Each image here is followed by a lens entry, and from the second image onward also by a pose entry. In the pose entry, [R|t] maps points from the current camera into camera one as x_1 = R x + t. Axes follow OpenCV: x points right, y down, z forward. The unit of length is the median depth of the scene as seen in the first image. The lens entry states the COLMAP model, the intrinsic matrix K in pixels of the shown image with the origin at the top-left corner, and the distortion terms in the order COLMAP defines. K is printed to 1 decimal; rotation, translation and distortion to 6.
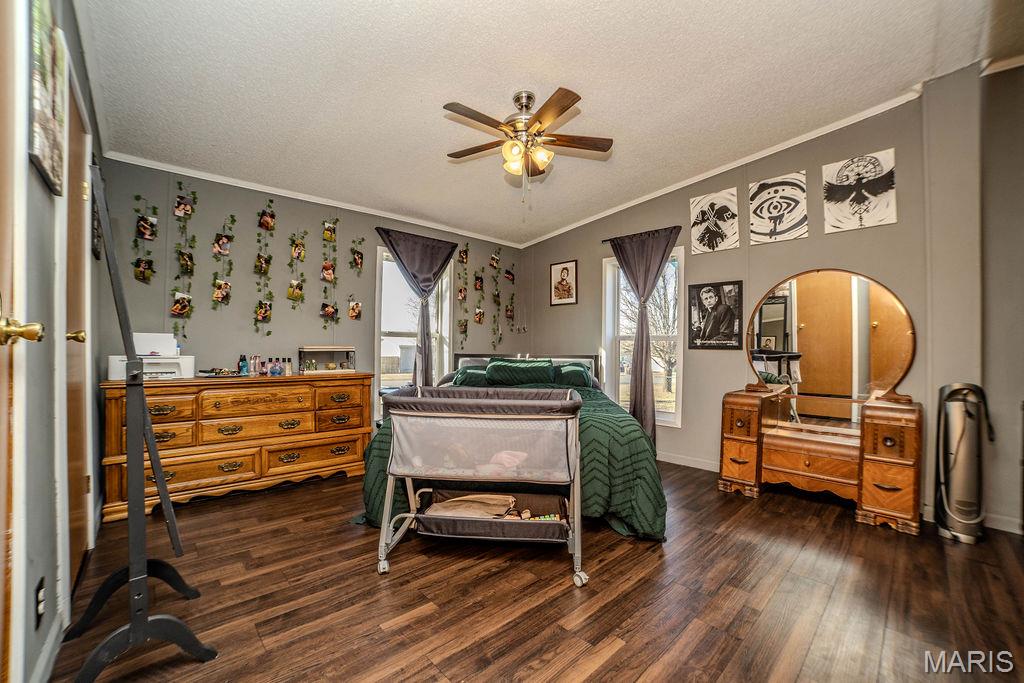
lens RADIAL K [[438.6, 0, 511.2], [0, 438.6, 339.1], [0, 0, 1]] dist [-0.001459, 0.000199]
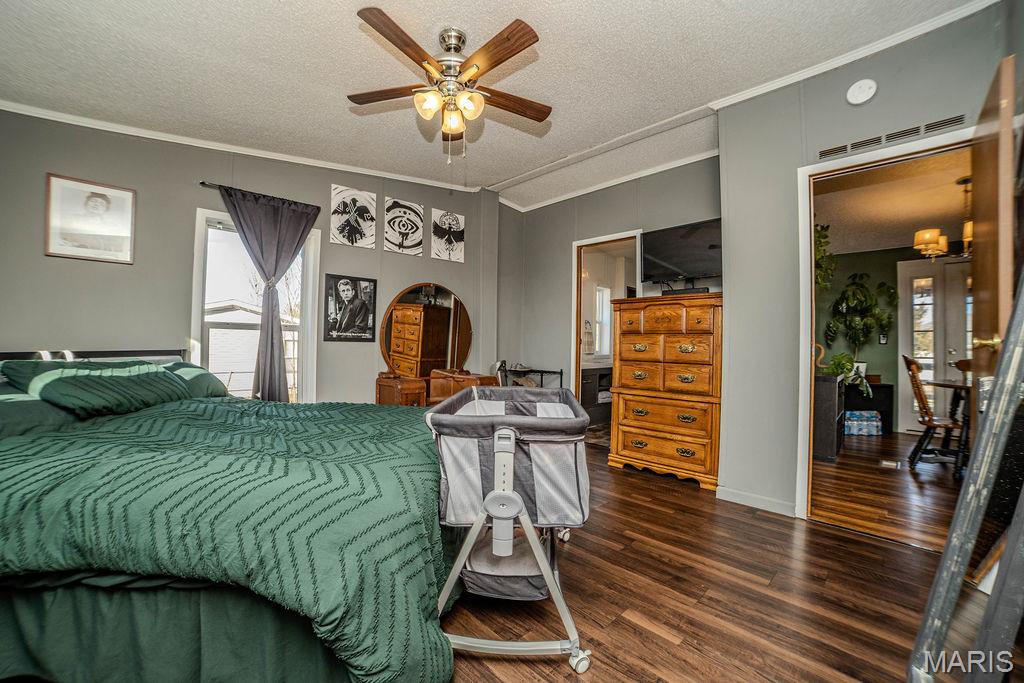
lens RADIAL K [[438.6, 0, 511.2], [0, 438.6, 339.1], [0, 0, 1]] dist [-0.001459, 0.000199]
pose [[-0.010314, 0.004828, 0.999935, -0.584706], [-0.015595, 0.999866, -0.004988, 0.017711], [-0.999825, -0.015645, -0.010237, 0.659456]]
